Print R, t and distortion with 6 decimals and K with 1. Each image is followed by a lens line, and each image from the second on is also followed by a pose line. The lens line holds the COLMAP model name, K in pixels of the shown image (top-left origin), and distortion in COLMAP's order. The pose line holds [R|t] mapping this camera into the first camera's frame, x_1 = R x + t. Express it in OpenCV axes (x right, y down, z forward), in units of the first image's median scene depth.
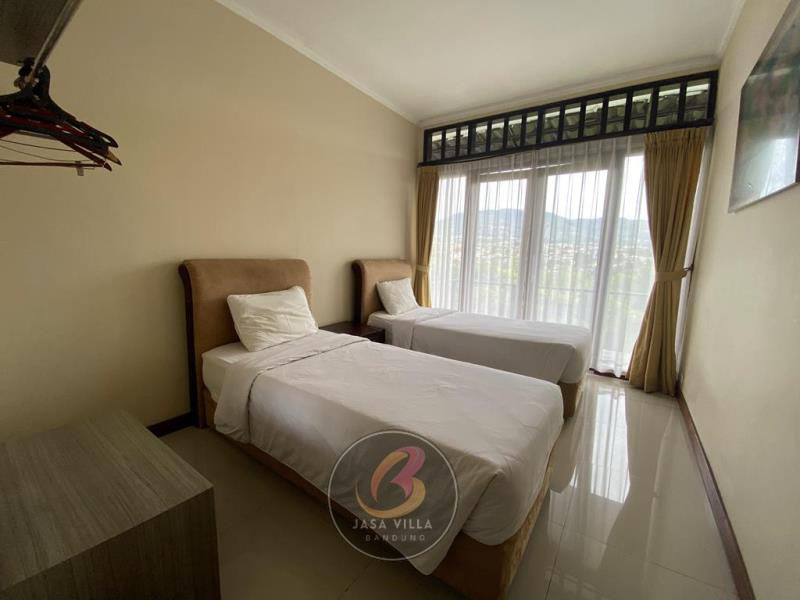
lens RADIAL K [[327.7, 0, 399.1], [0, 327.7, 303.2], [0, 0, 1]] dist [-0.028015, -0.001103]
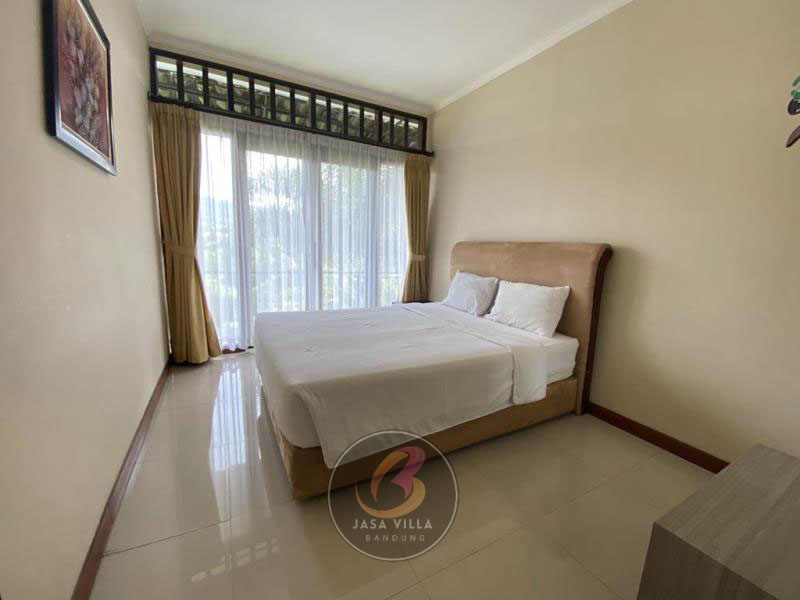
lens RADIAL K [[338.9, 0, 399.0], [0, 338.9, 298.1], [0, 0, 1]] dist [-0.004588, -0.000858]
pose [[0.468616, -0.129578, 0.873847, -0.386361], [0.091196, 0.990995, 0.098044, -0.049223], [-0.878682, 0.033746, 0.476213, 0.269083]]
